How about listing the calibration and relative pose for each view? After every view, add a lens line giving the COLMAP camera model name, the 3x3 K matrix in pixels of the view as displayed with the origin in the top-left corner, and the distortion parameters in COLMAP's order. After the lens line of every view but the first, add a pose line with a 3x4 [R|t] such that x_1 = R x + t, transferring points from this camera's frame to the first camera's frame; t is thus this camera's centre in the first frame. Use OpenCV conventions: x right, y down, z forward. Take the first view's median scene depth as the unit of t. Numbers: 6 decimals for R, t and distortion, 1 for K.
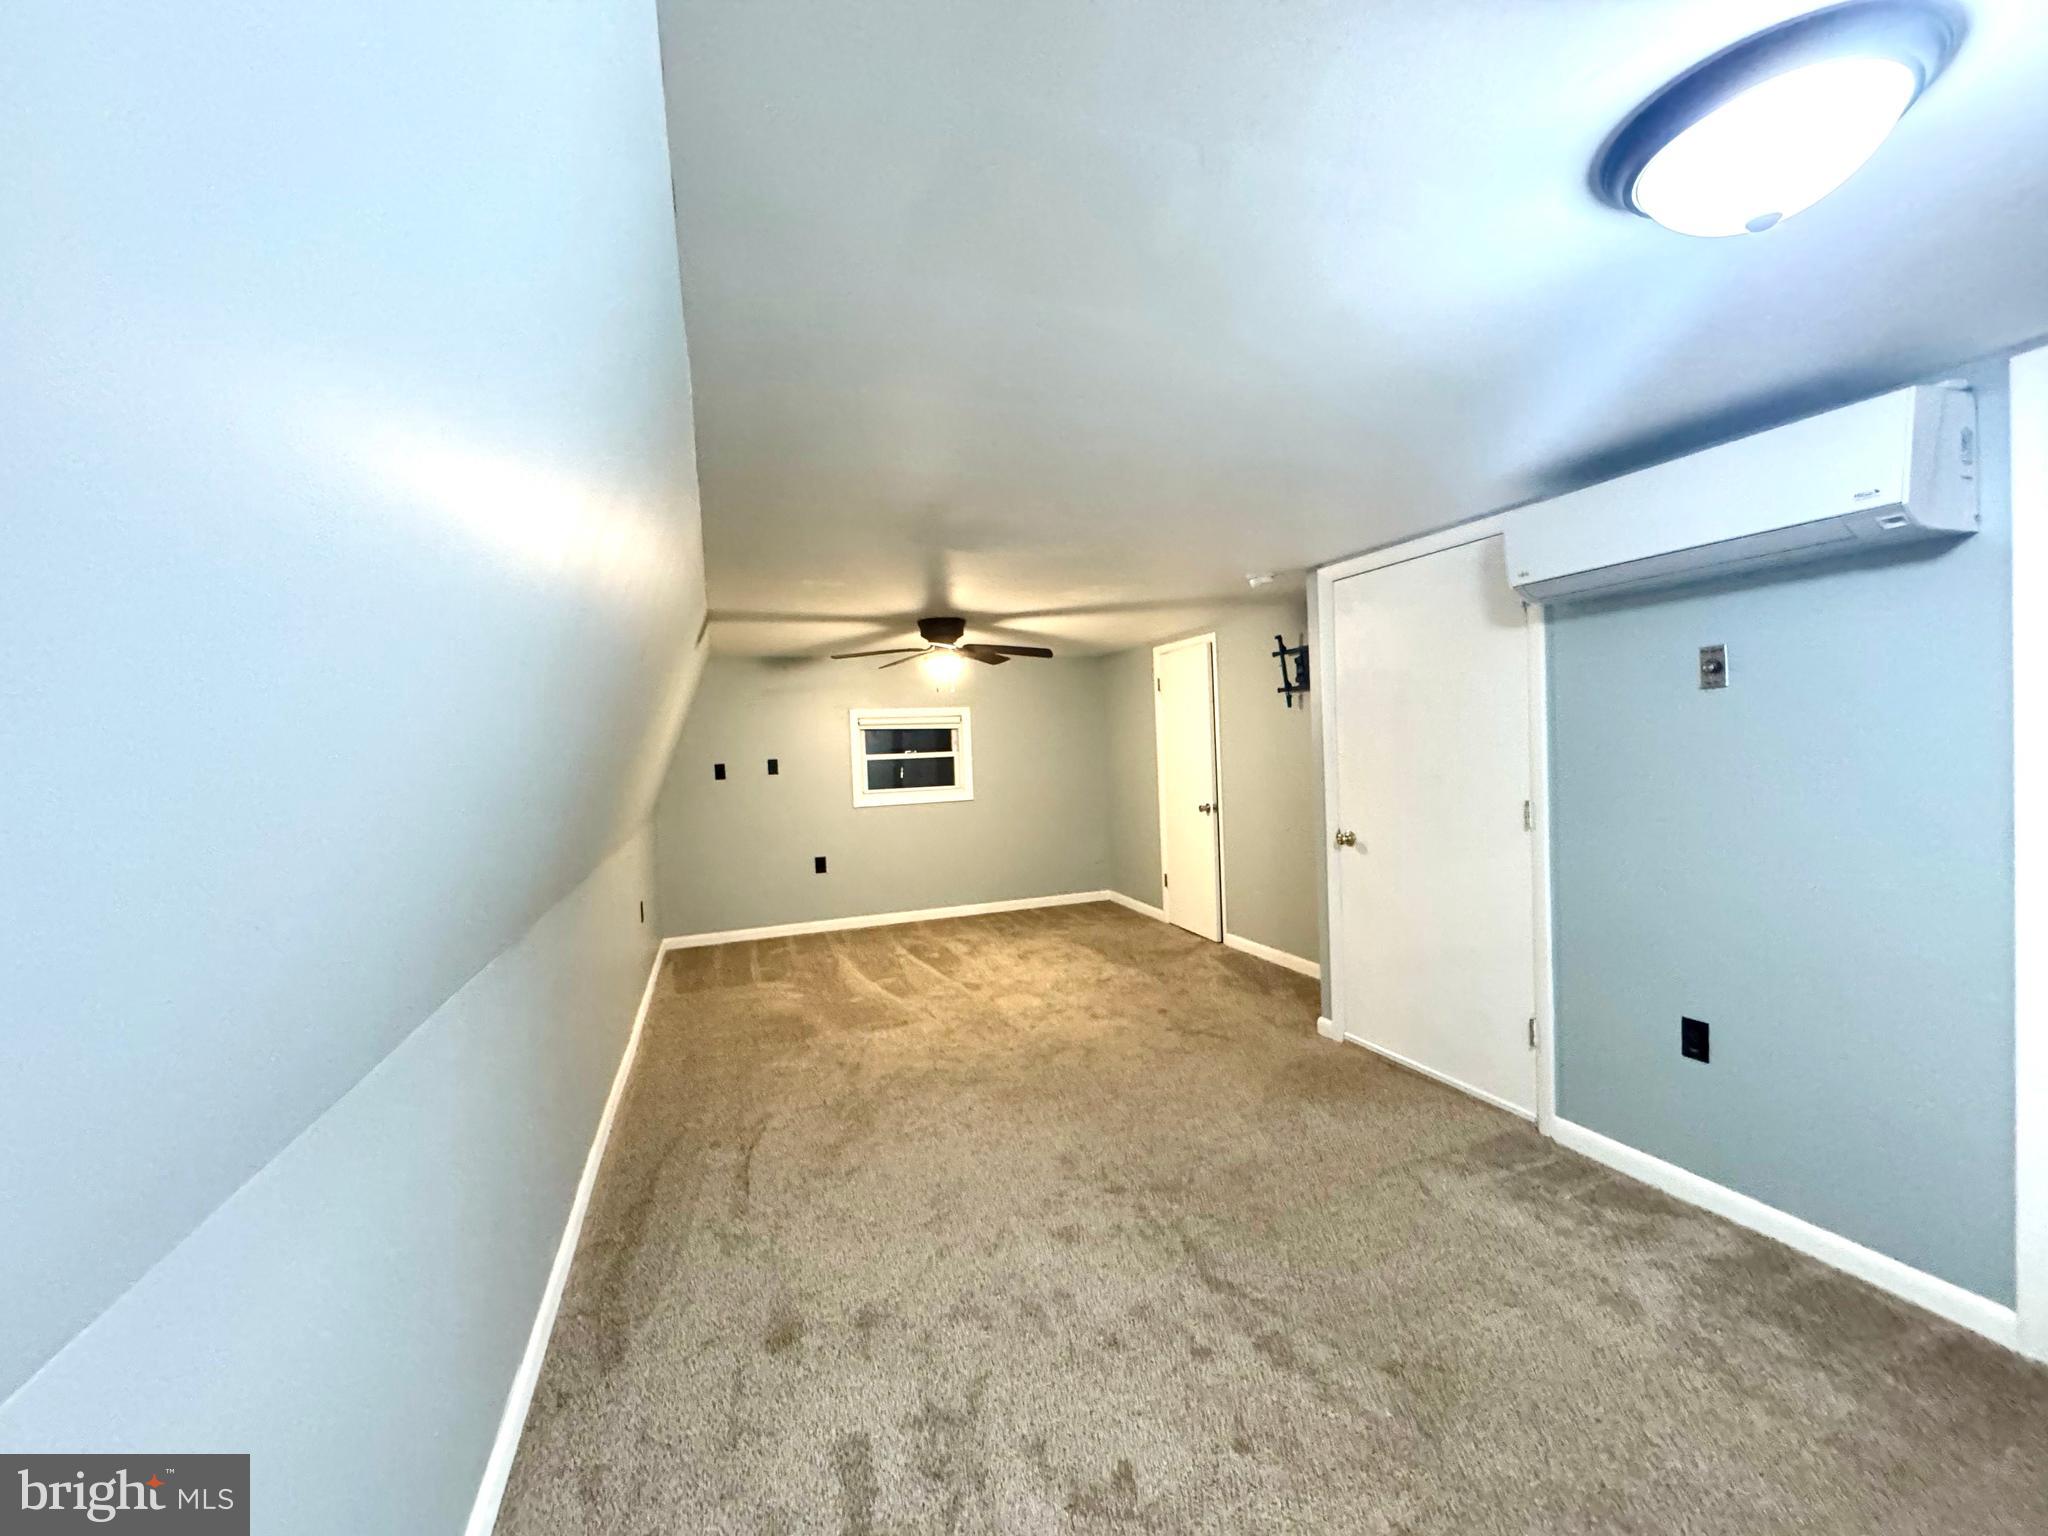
lens RADIAL K [[820.1, 0, 1024.0], [0, 820.1, 768.0], [0, 0, 1]] dist [-0.002243, 0.000057]
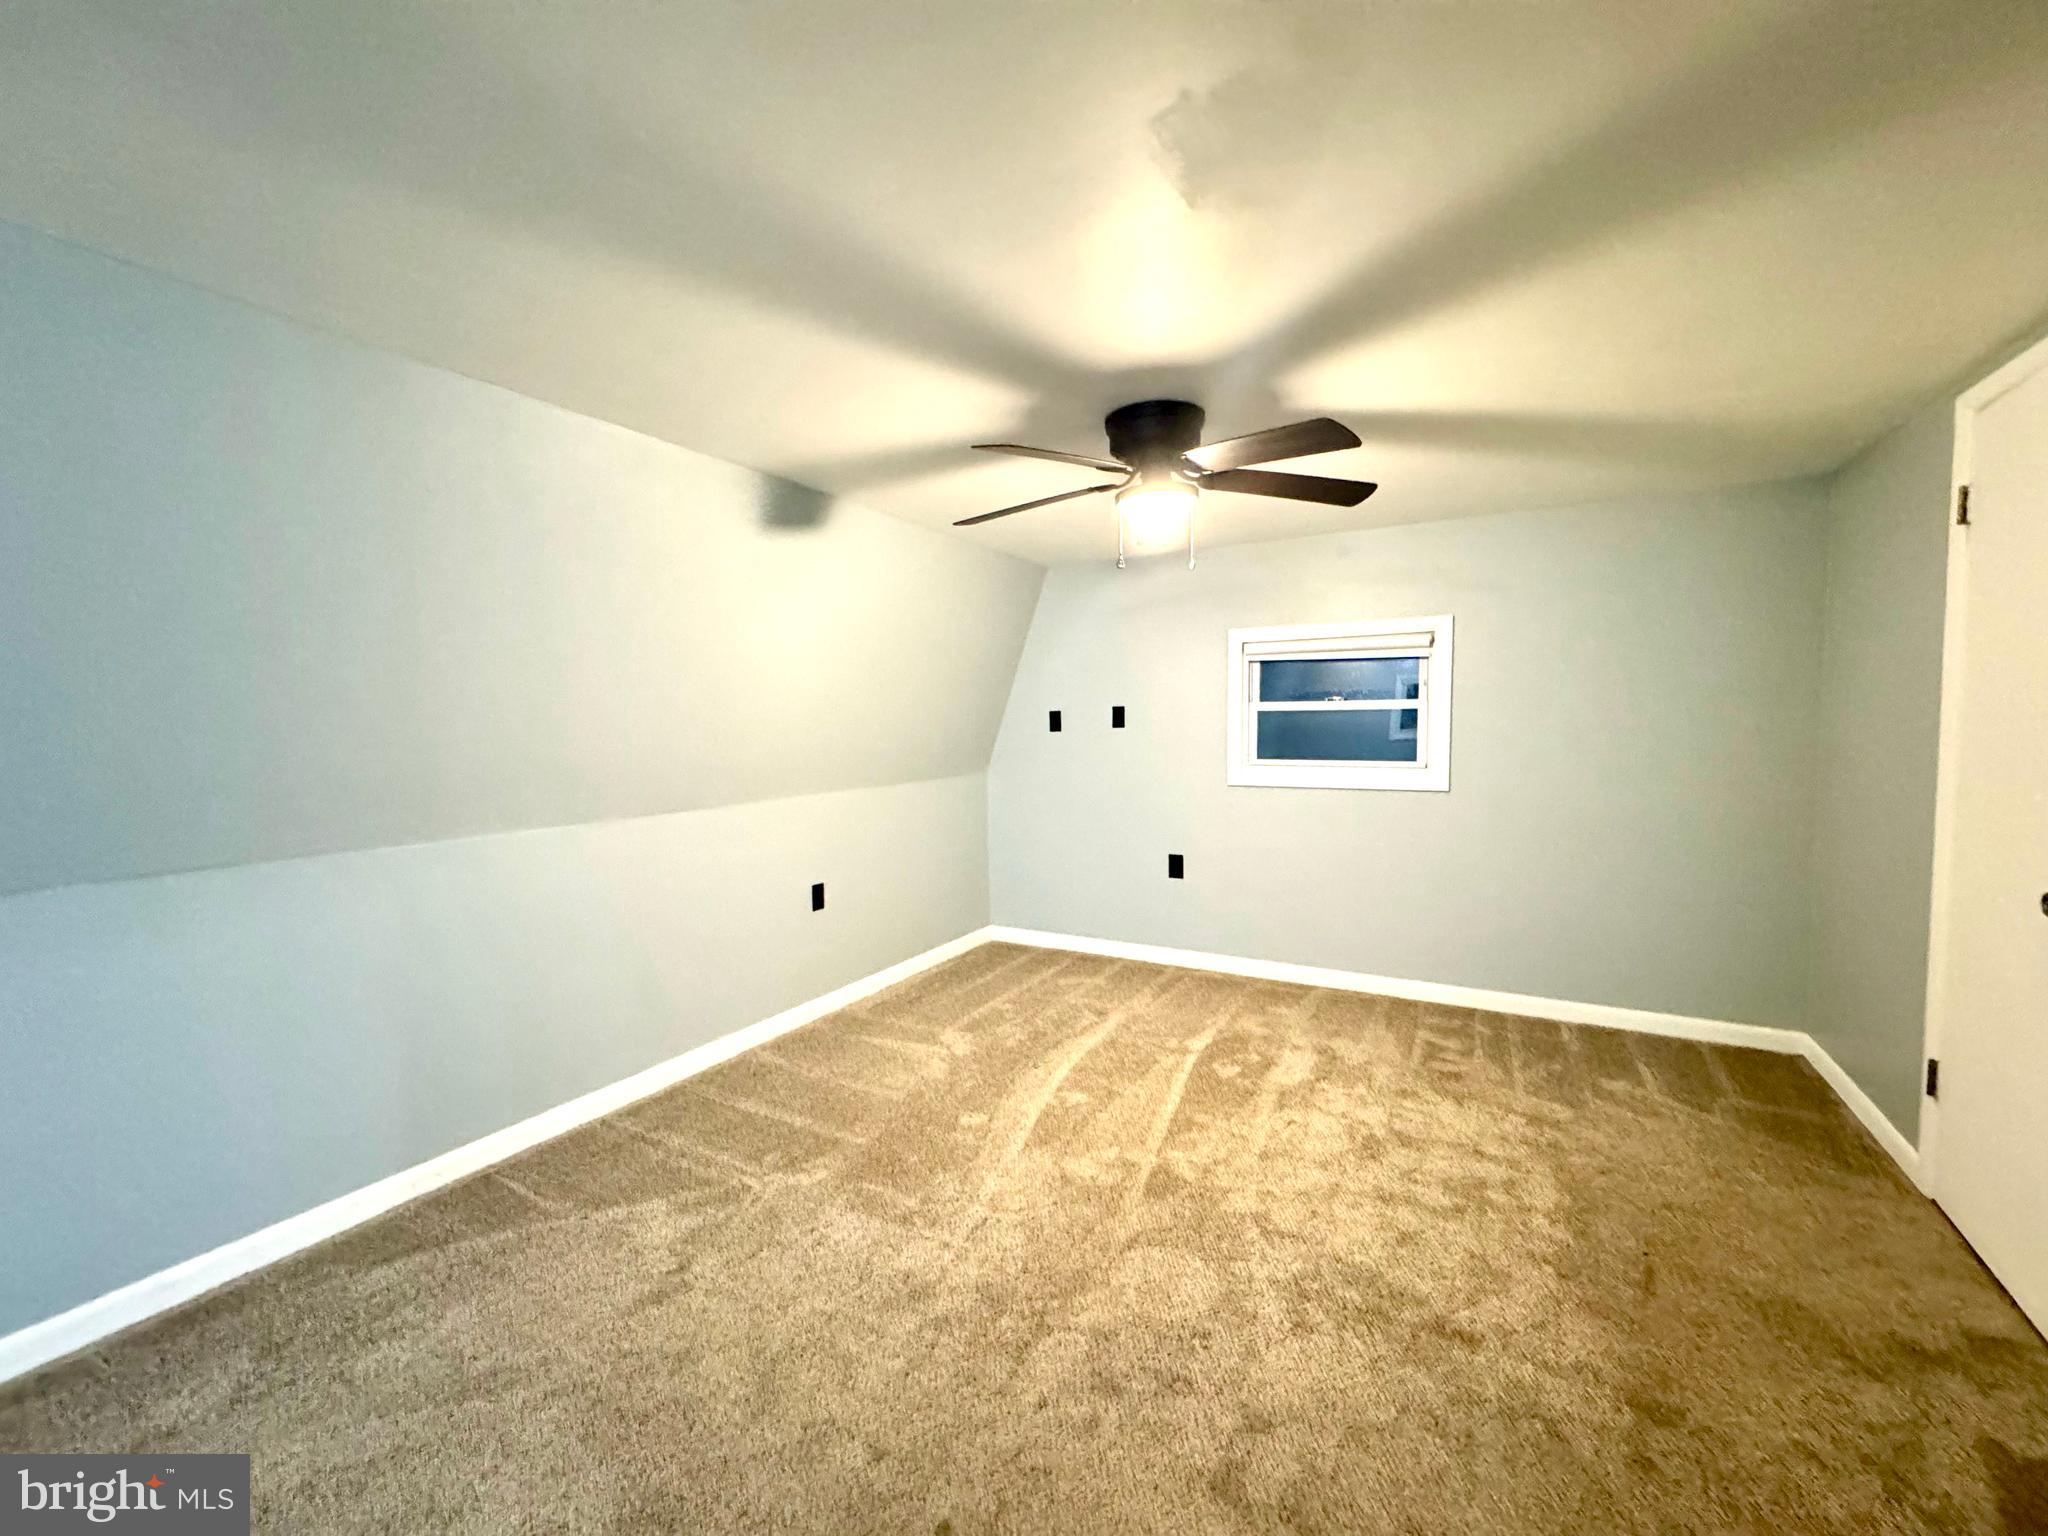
lens RADIAL K [[820.1, 0, 1024.0], [0, 820.1, 768.0], [0, 0, 1]] dist [-0.002243, 0.000057]
pose [[0.641169, 0.079418, -0.763279, 0.215735], [-0.031252, 0.996508, 0.077432, -0.011407], [0.766763, -0.025793, 0.641412, 0.582323]]
